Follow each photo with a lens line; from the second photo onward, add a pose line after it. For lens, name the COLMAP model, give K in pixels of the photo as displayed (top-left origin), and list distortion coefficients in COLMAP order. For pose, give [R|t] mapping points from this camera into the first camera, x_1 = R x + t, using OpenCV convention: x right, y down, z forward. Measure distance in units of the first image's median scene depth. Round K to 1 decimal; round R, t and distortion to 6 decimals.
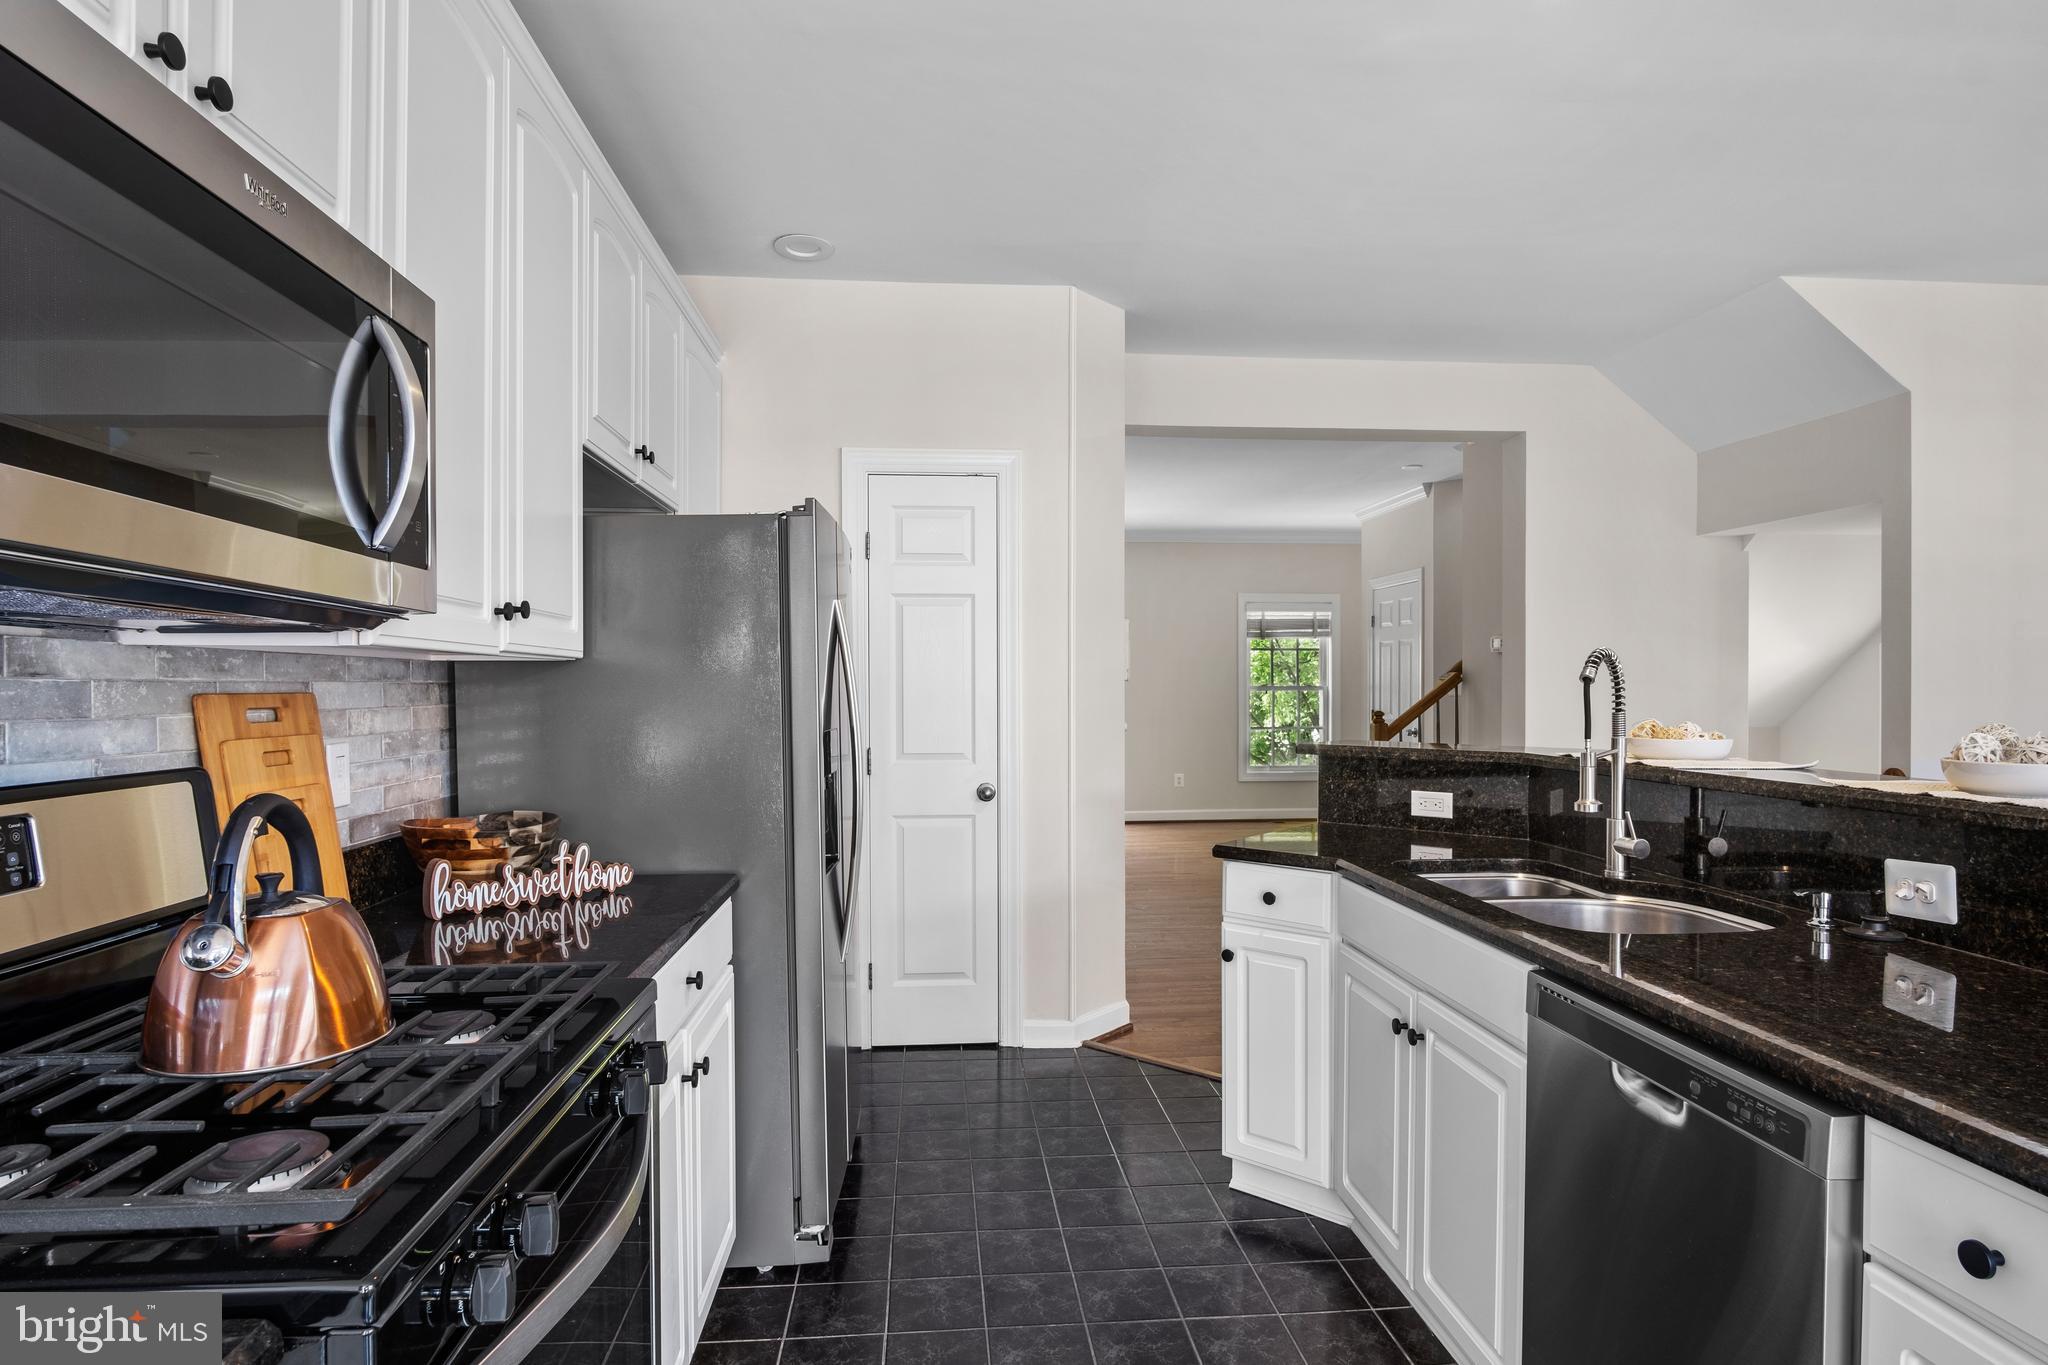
lens RADIAL K [[1123.3, 0, 1031.1], [0, 1123.3, 689.7], [0, 0, 1]] dist [-0.014061, 0.000445]
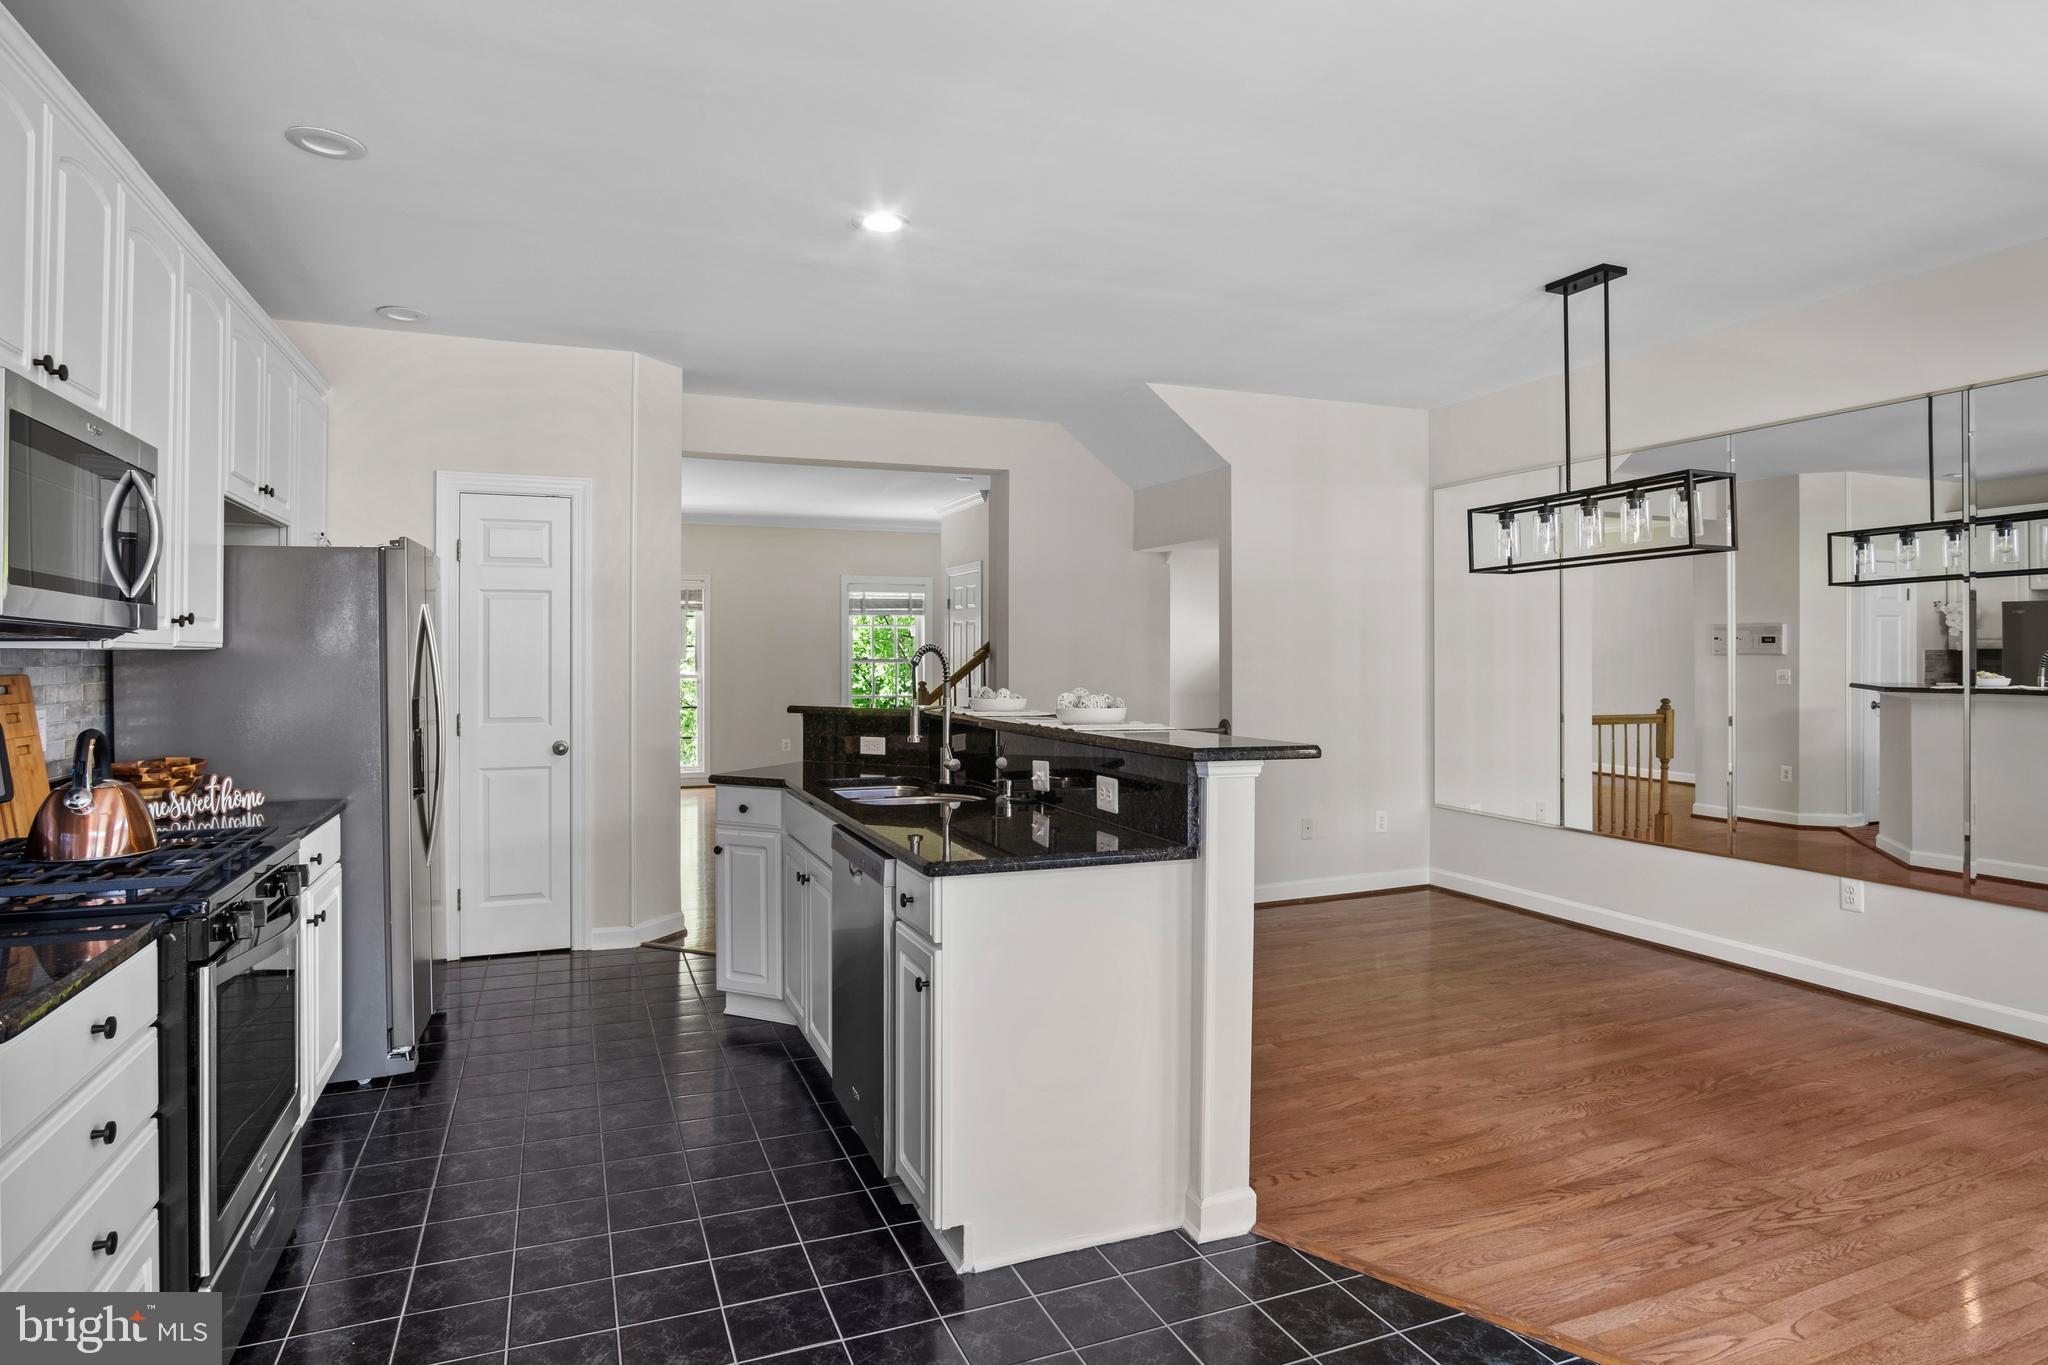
lens RADIAL K [[1123.3, 0, 1008.6], [0, 1123.3, 645.8], [0, 0, 1]] dist [-0.014061, 0.000445]
pose [[0.957818, 0.004274, 0.287344, 0.131329], [-0.000766, 0.999924, -0.012320, -0.013512], [-0.287375, 0.011580, 0.957748, -0.577595]]
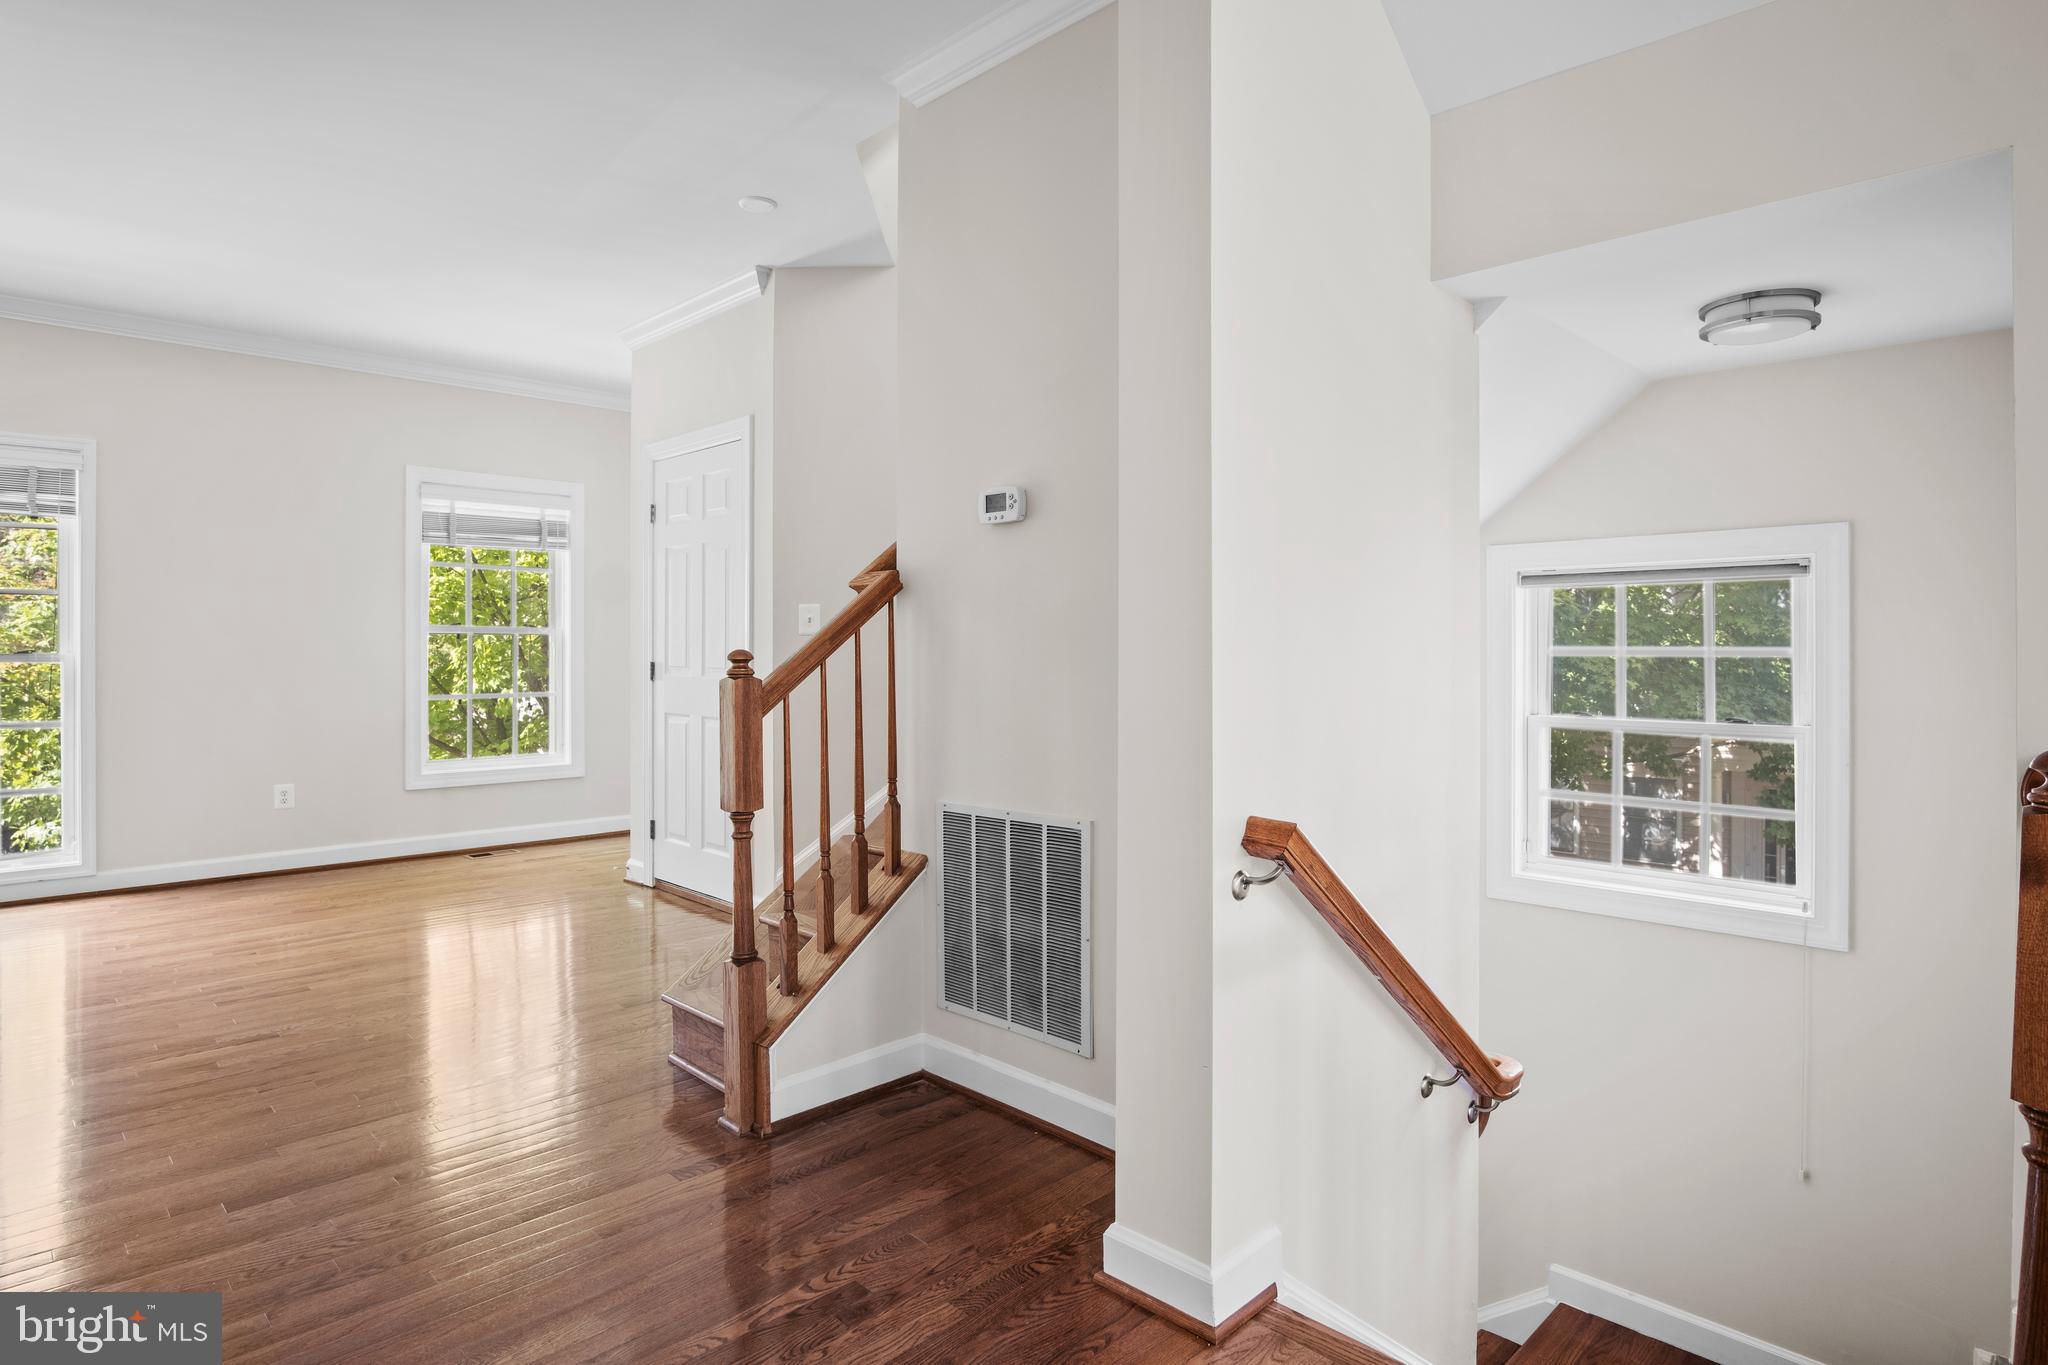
lens RADIAL K [[1123.3, 0, 1015.1], [0, 1123.3, 665.4], [0, 0, 1]] dist [-0.014061, 0.000445]
pose [[0.783844, -0.002988, 0.620950, 0.387629], [-0.003153, 0.999956, 0.008792, 0.063086], [-0.620950, -0.008850, 0.783800, 1.881263]]
